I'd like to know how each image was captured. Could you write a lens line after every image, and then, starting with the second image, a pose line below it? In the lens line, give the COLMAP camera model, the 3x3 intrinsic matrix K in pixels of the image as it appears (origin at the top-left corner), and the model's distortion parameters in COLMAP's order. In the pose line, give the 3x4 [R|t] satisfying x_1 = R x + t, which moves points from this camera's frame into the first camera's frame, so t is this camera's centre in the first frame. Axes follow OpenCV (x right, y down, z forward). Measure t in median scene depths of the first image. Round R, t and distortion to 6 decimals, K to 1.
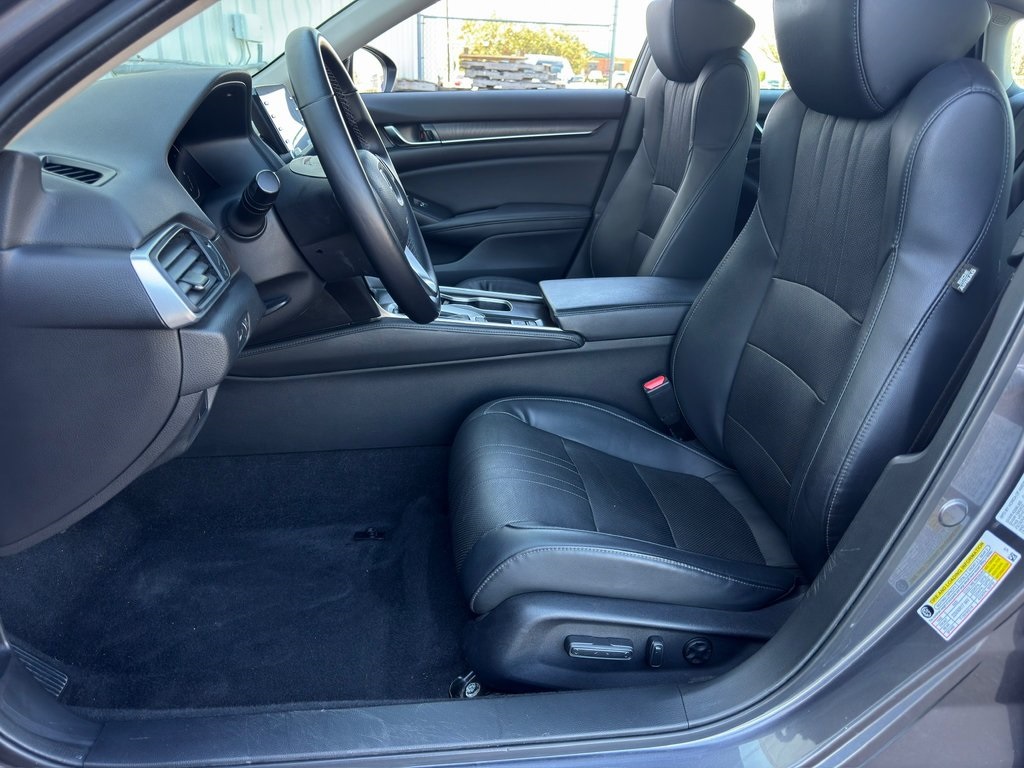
lens RADIAL K [[723.9, 0, 512.0], [0, 723.9, 384.0], [0, 0, 1]] dist [0.059507, -0.172897]
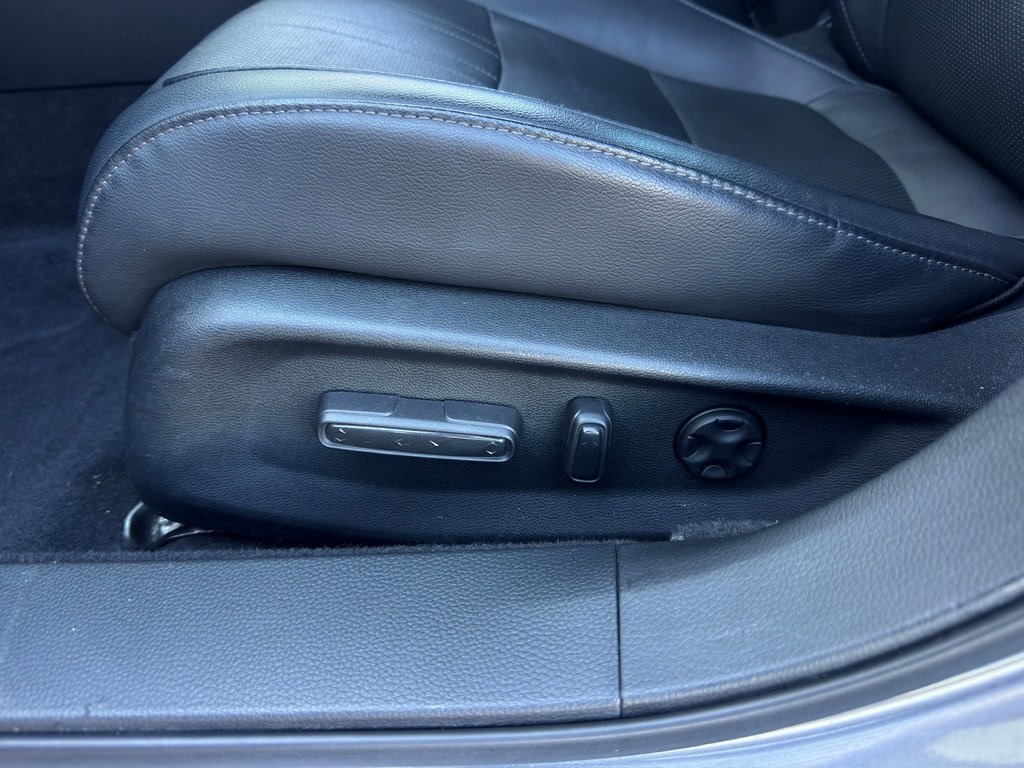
lens RADIAL K [[723.9, 0, 512.0], [0, 723.9, 384.0], [0, 0, 1]] dist [0.059507, -0.172897]
pose [[0.988433, 0.012849, -0.151115, 0.213755], [0.027763, 0.964236, 0.263587, 0.253334], [0.149098, -0.264734, 0.952726, 0.683442]]
